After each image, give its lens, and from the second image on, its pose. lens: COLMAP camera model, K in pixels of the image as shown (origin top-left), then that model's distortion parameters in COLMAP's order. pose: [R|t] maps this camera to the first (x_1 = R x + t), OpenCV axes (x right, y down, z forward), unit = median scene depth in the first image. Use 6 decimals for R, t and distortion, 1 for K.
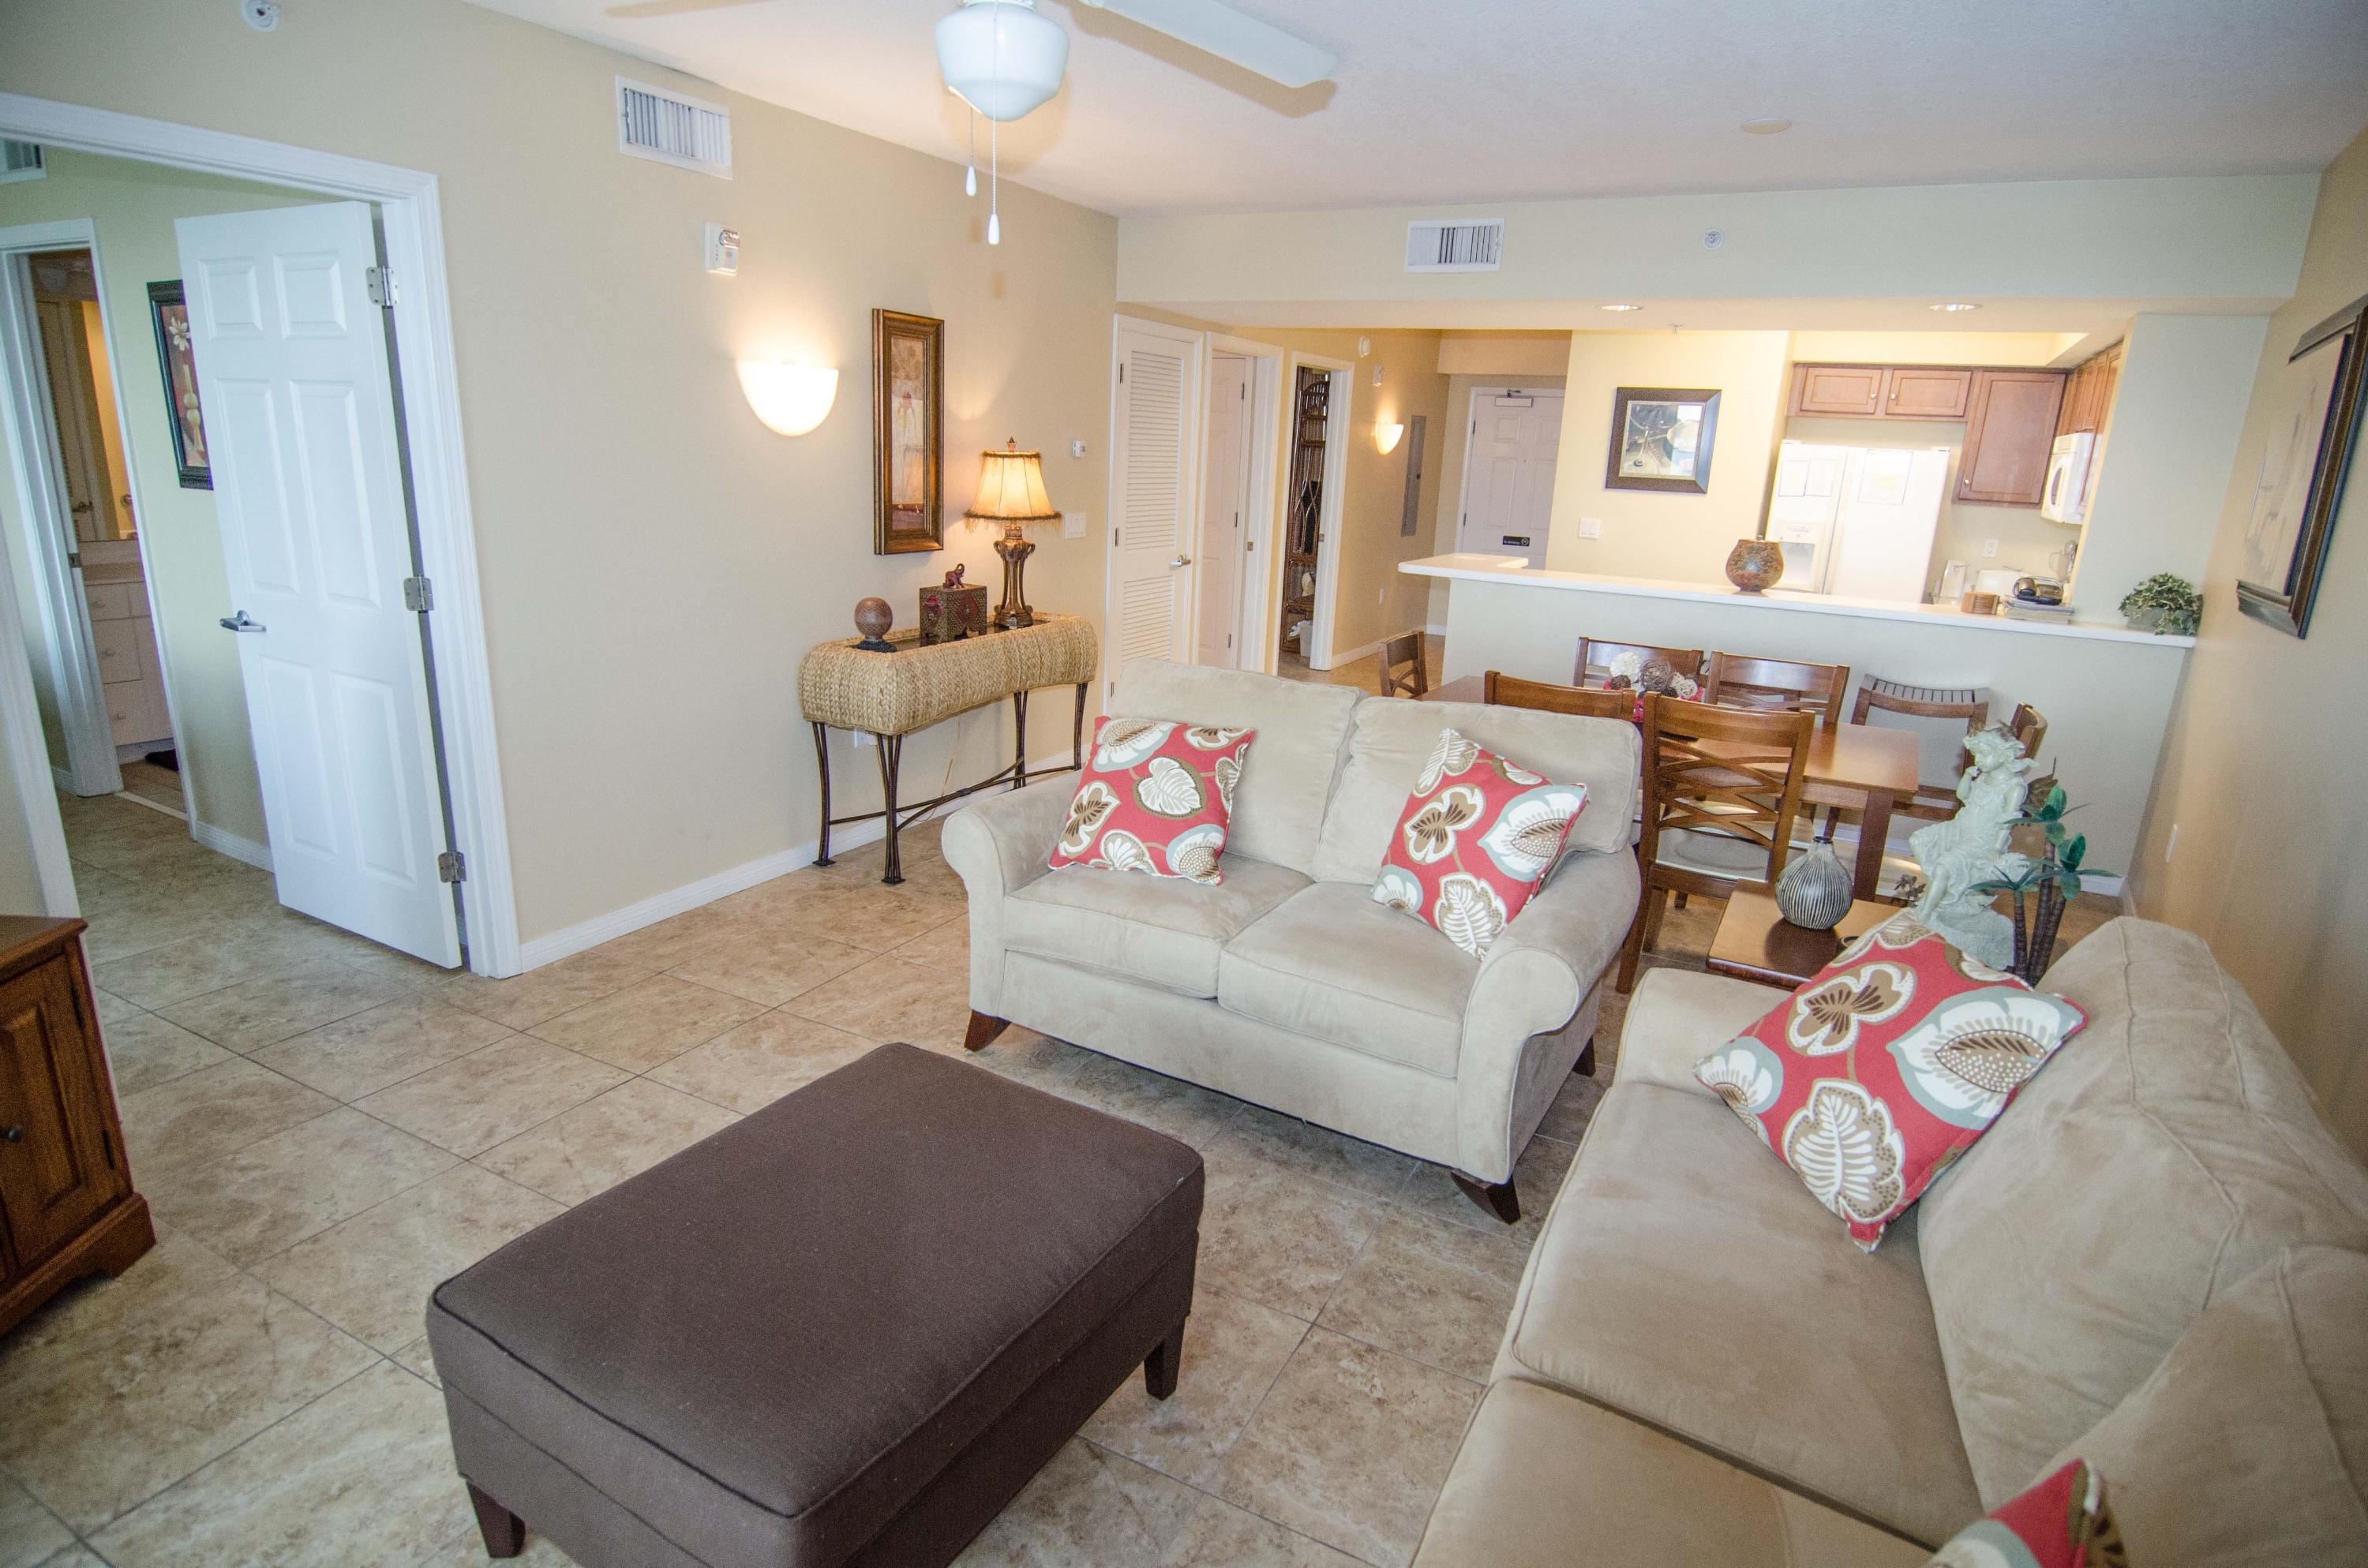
lens RADIAL K [[1263.1, 0, 1202.0], [0, 1263.1, 785.3], [0, 0, 1]] dist [-0.014739, -0.003844]
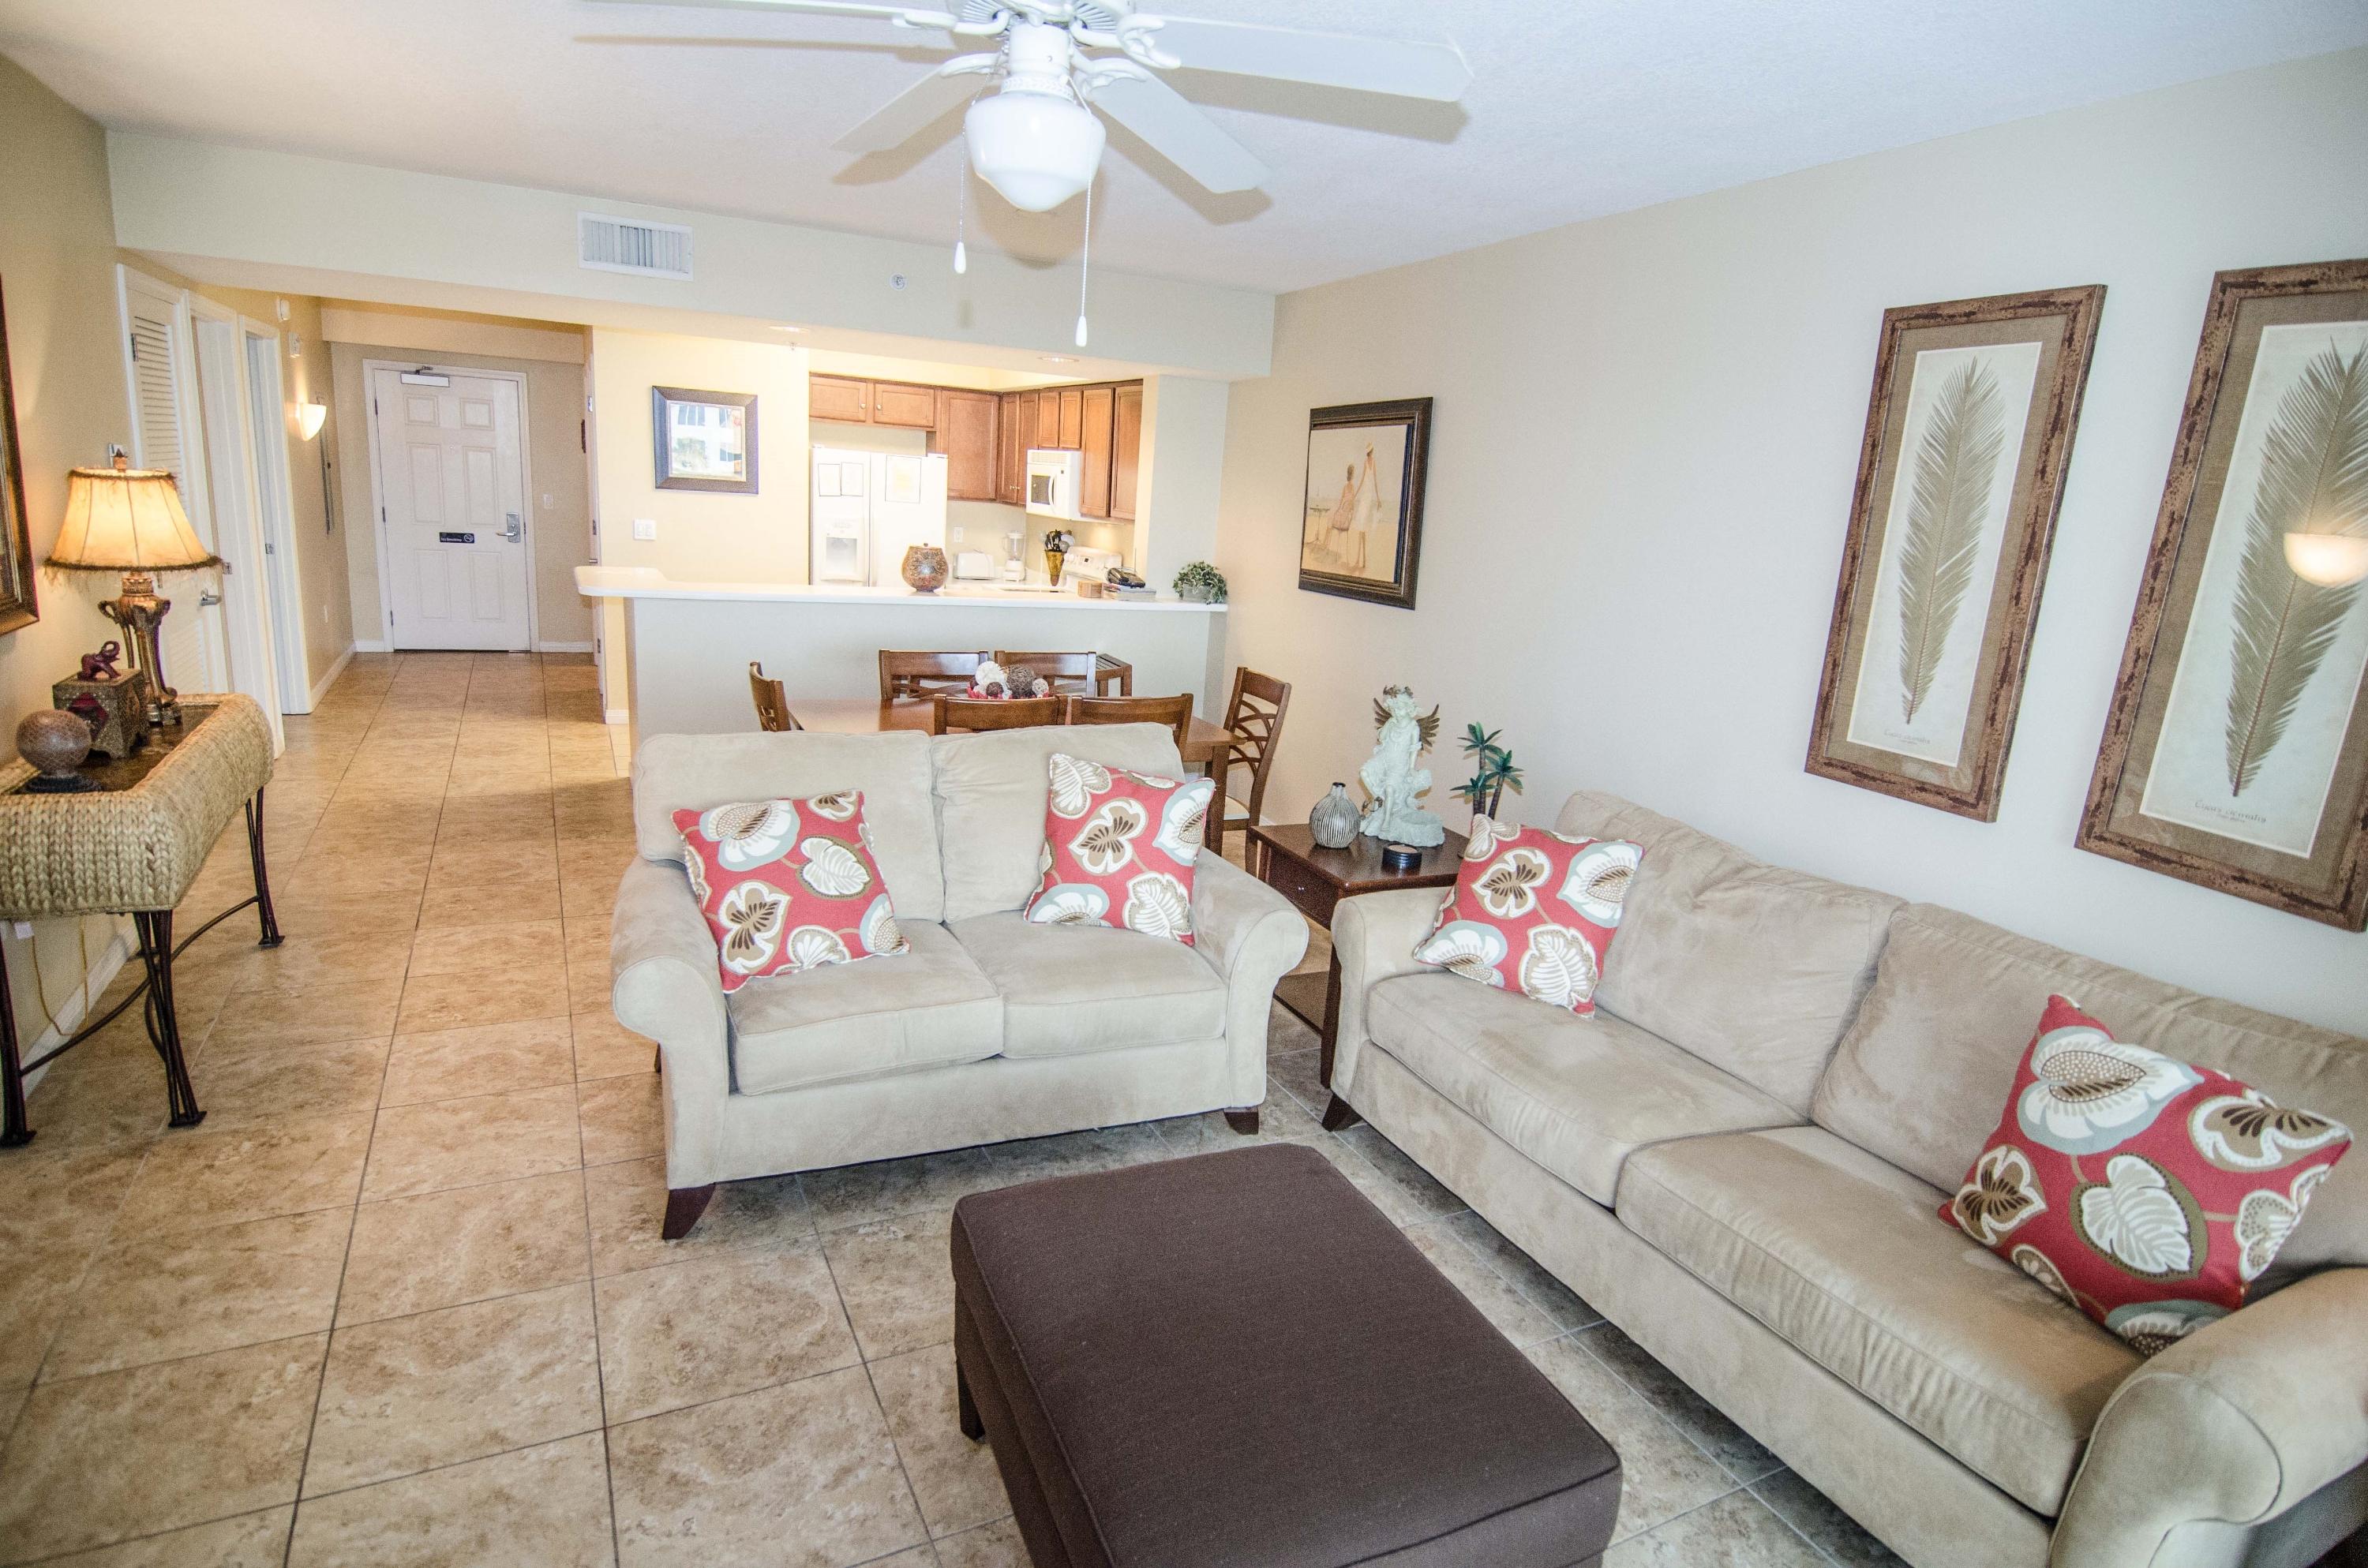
lens RADIAL K [[1263.1, 0, 1183.1], [0, 1263.1, 787.2], [0, 0, 1]] dist [-0.014739, -0.003844]
pose [[0.586330, -0.192632, 0.786835, -0.454640], [0.168951, 0.979034, 0.113788, -0.090723], [-0.792258, 0.066219, 0.606583, 0.173054]]
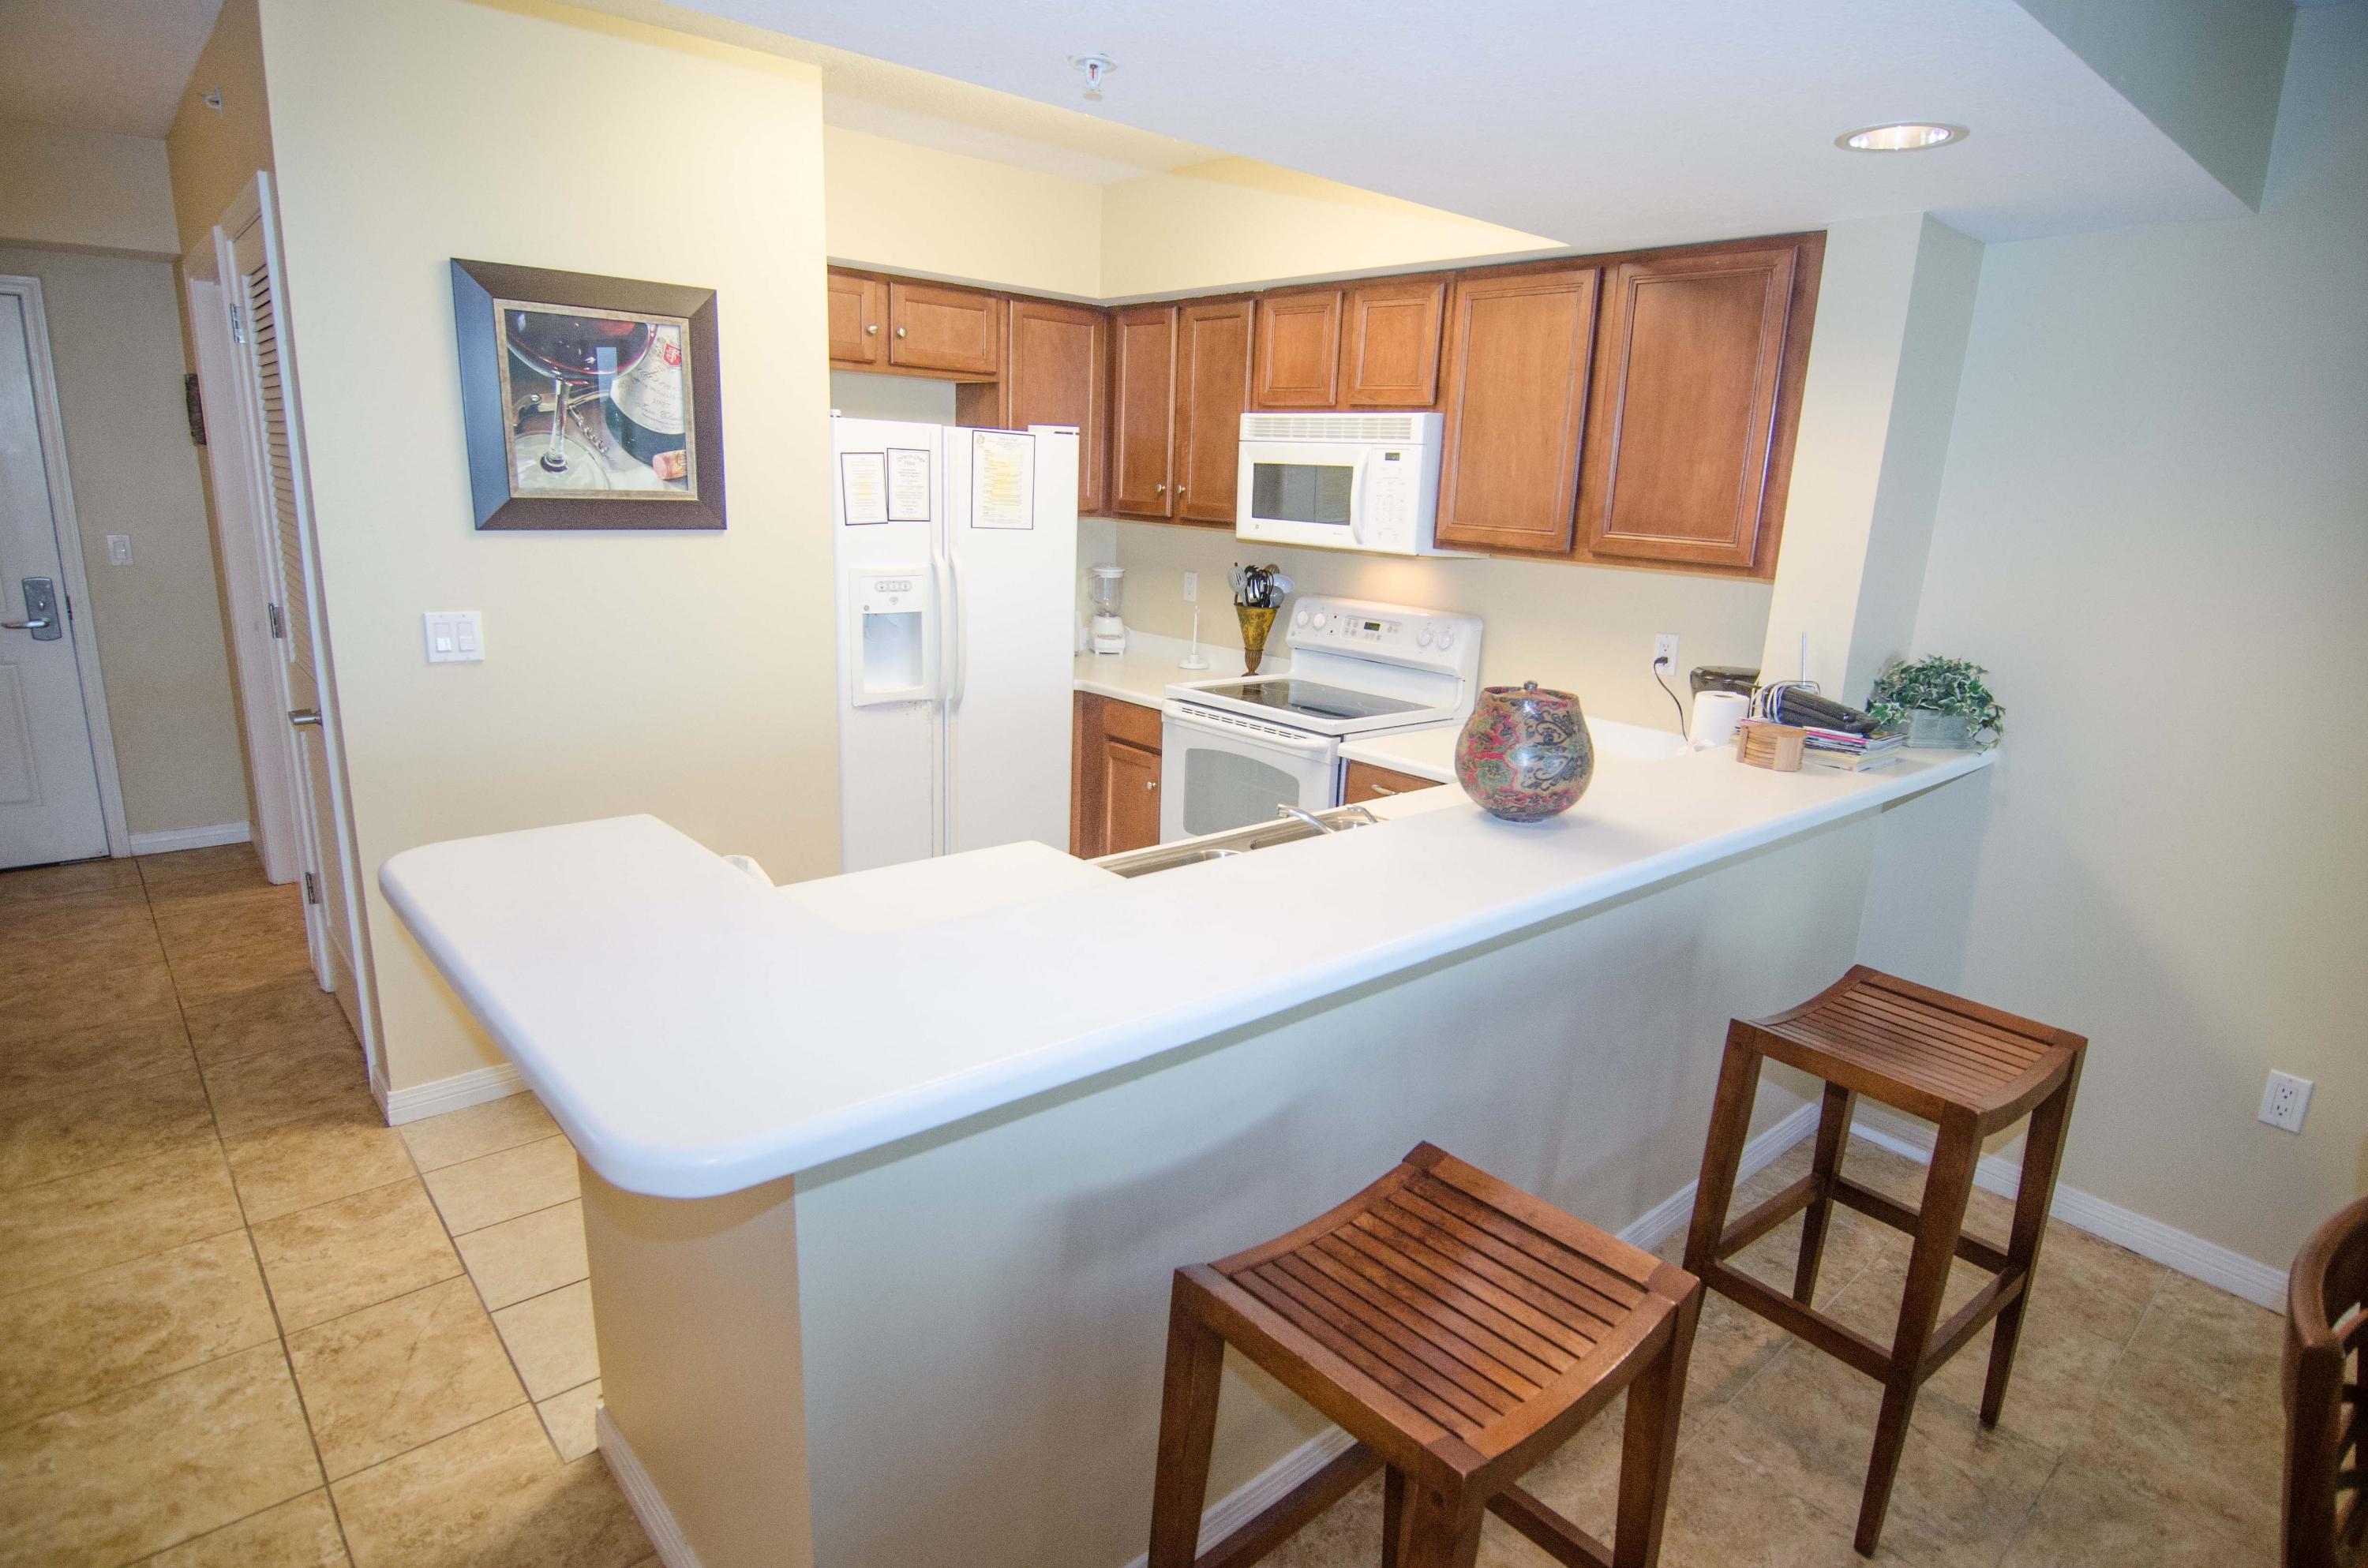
lens RADIAL K [[1263.1, 0, 1185.5], [0, 1263.1, 792.8], [0, 0, 1]] dist [-0.014739, -0.003844]
pose [[0.349815, -0.258652, 0.900405, 0.057300], [0.220338, 0.956884, 0.189273, -0.330574], [-0.910538, 0.132183, 0.391724, 1.192689]]
